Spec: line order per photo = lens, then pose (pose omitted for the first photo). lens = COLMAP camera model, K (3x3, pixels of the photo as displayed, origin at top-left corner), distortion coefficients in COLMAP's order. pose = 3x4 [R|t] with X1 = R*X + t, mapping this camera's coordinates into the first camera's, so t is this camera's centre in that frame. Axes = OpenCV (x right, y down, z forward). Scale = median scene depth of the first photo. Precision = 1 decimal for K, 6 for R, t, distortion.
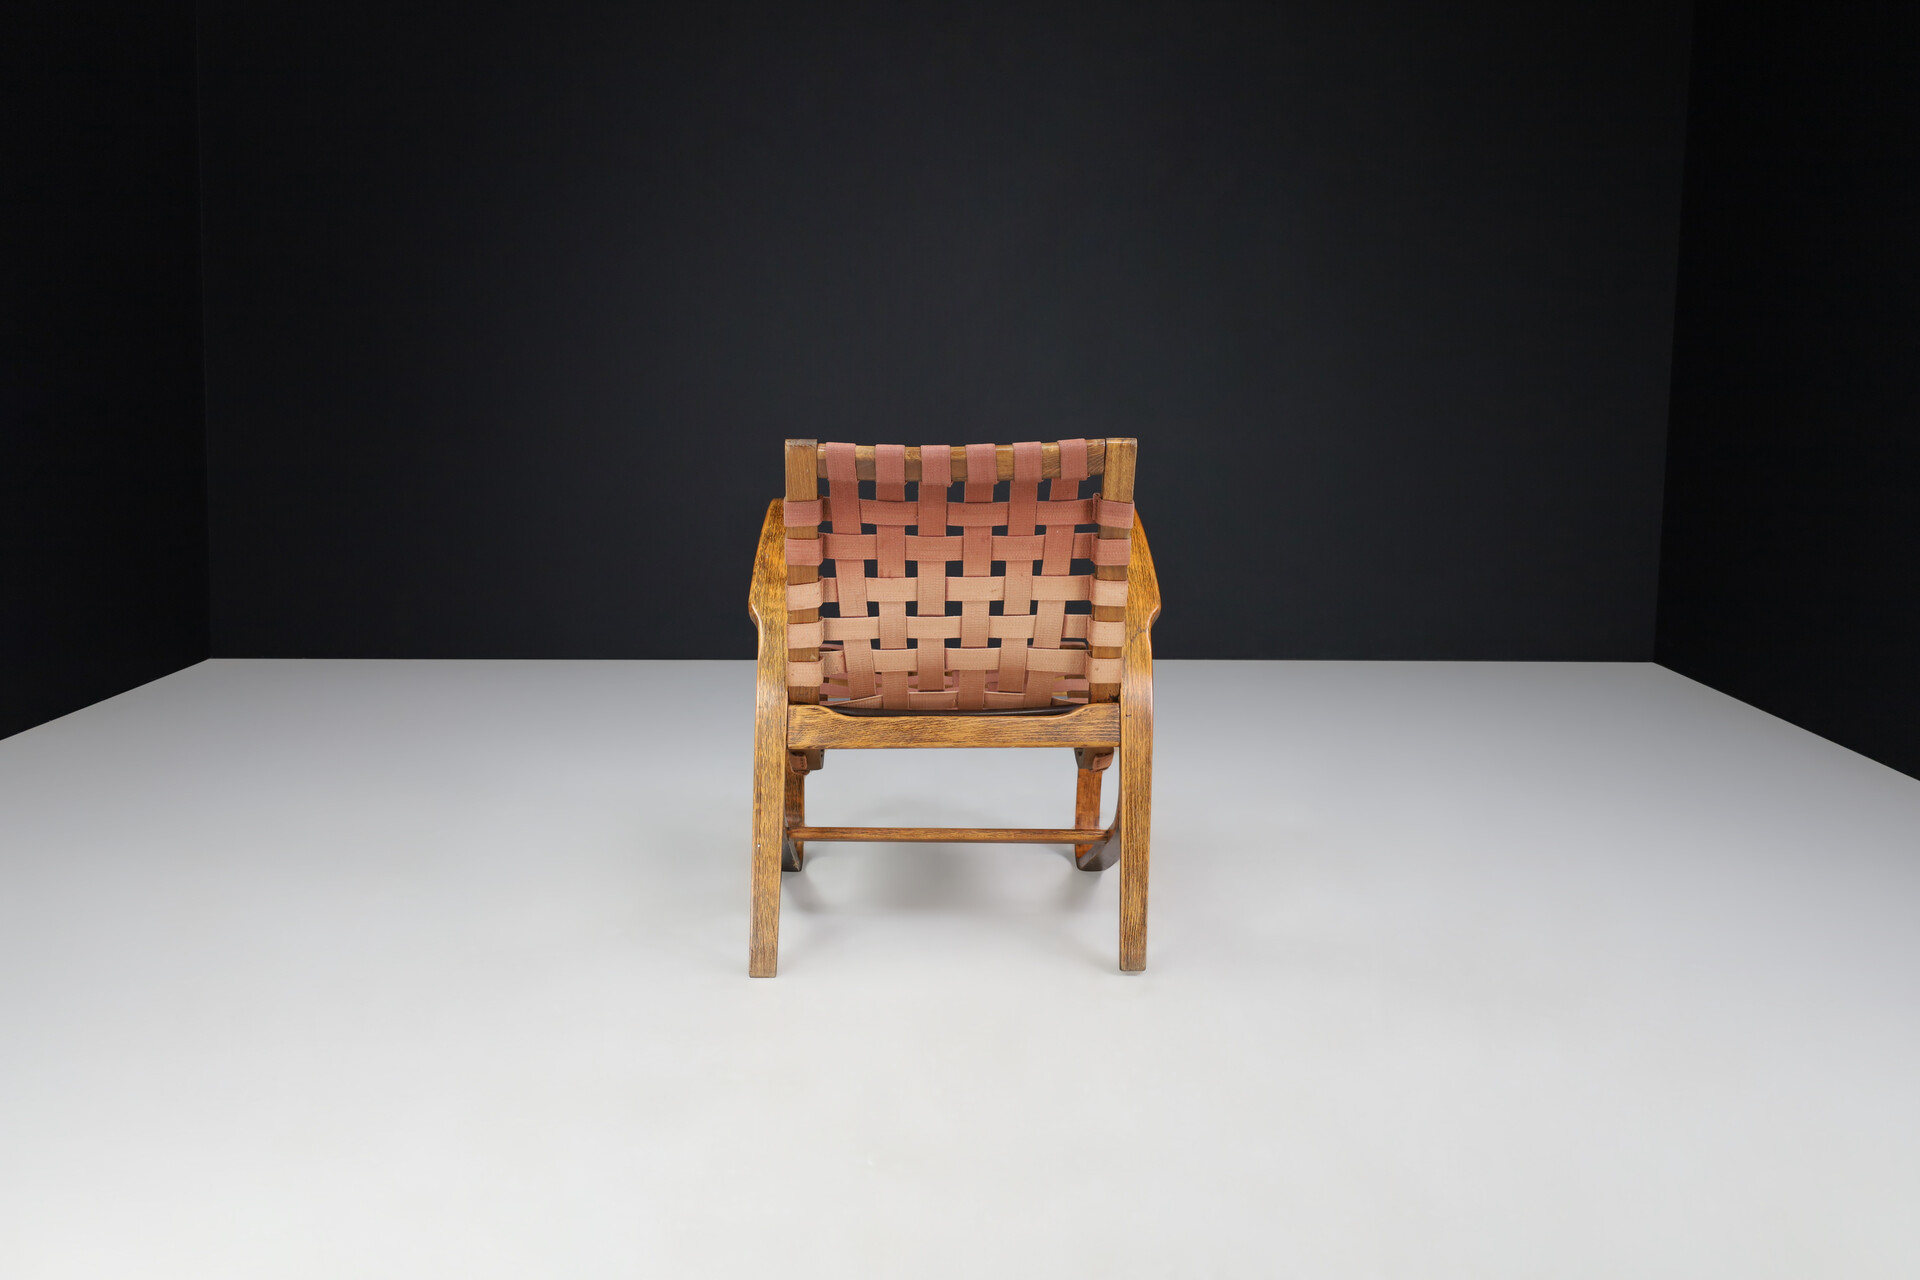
lens RADIAL K [[2125.8, 0, 960.0], [0, 2125.8, 640.0], [0, 0, 1]] dist [-0.001393, -0.000741]
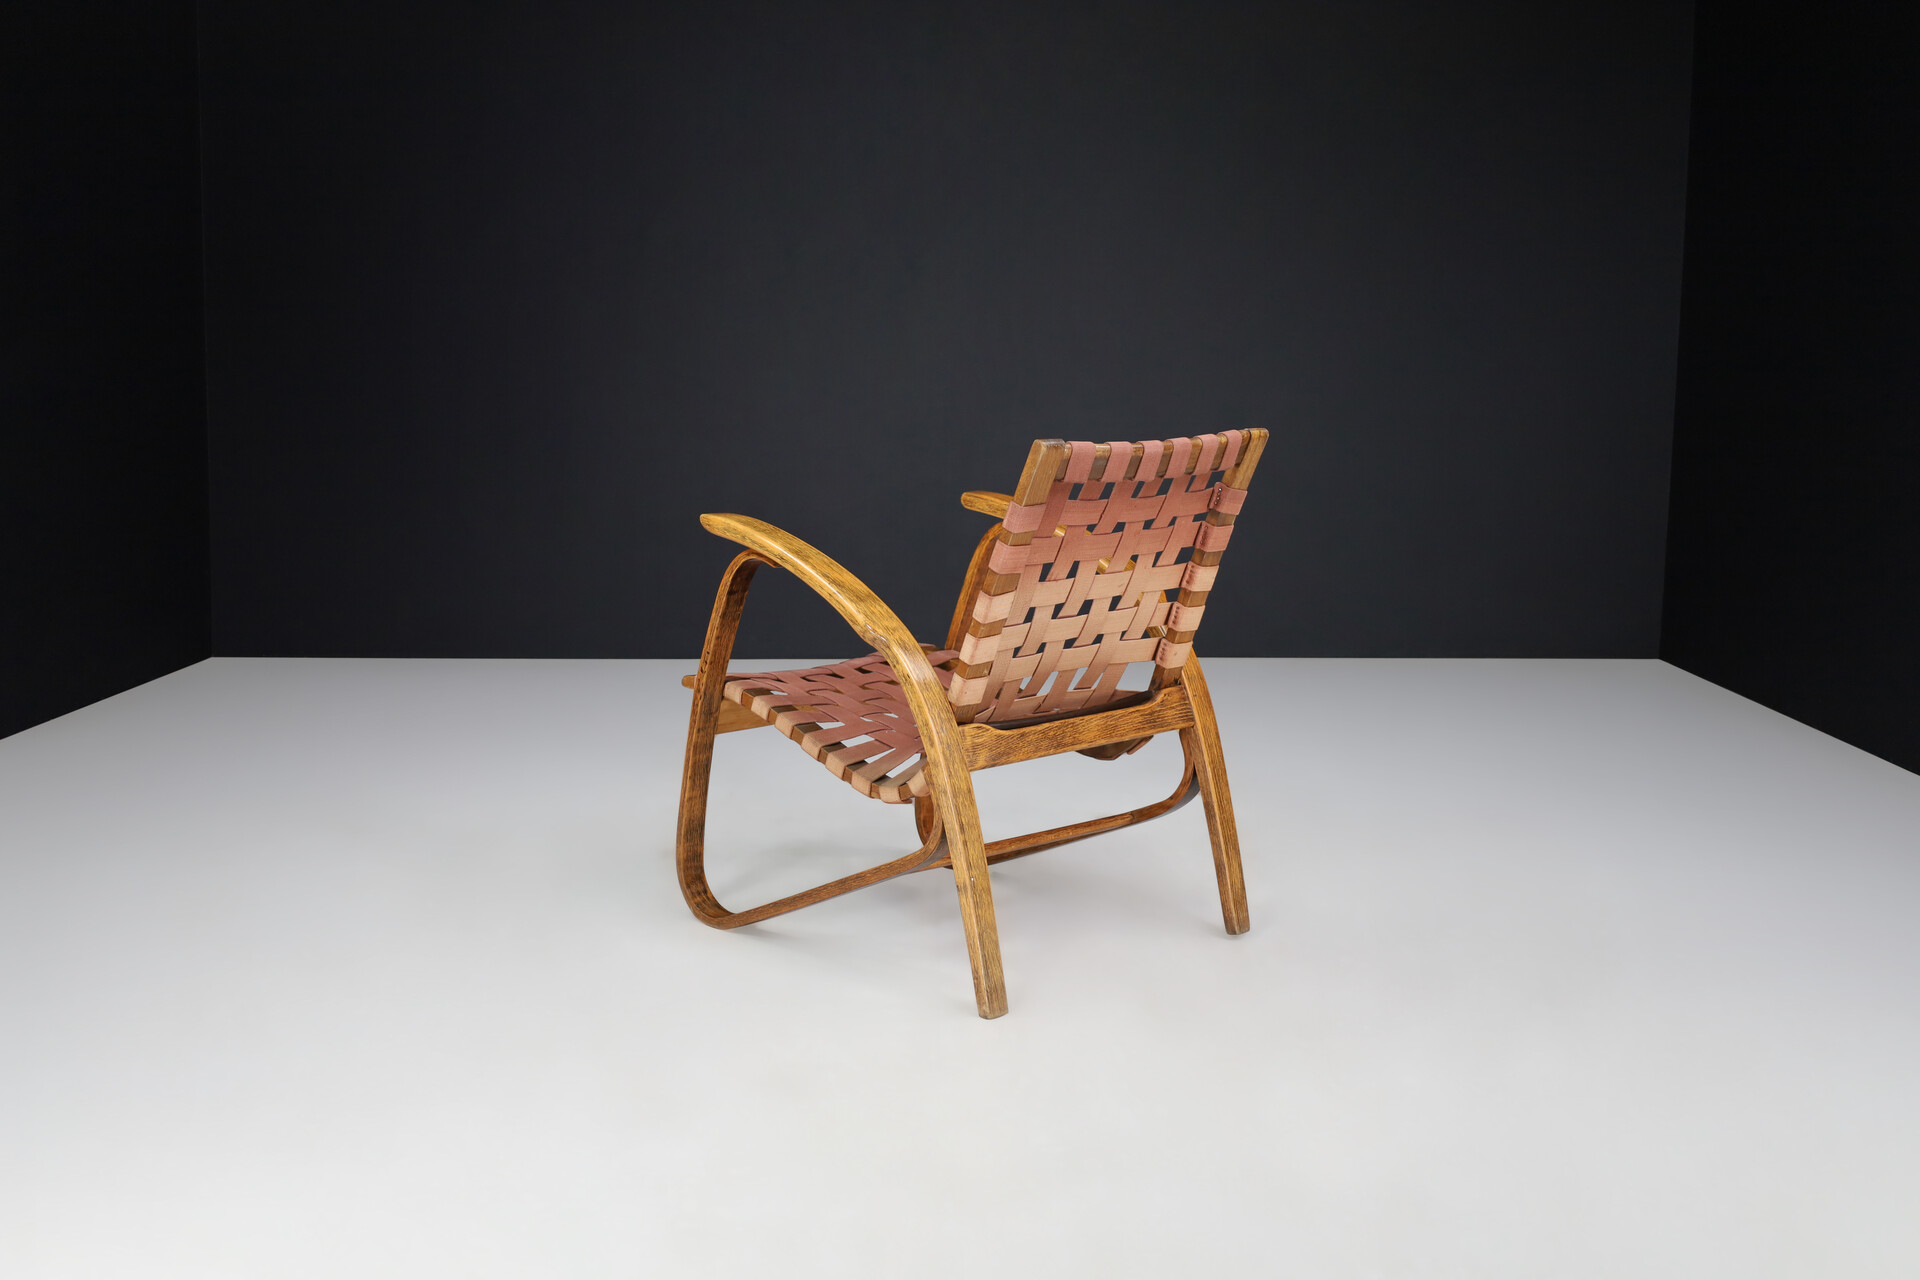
lens RADIAL K [[2125.8, 0, 960.0], [0, 2125.8, 640.0], [0, 0, 1]] dist [-0.001393, -0.000741]
pose [[0.687047, -0.095930, 0.720253, -0.767038], [0.112463, 0.993341, 0.025023, -0.031384], [-0.717857, 0.063810, 0.693260, 0.355636]]
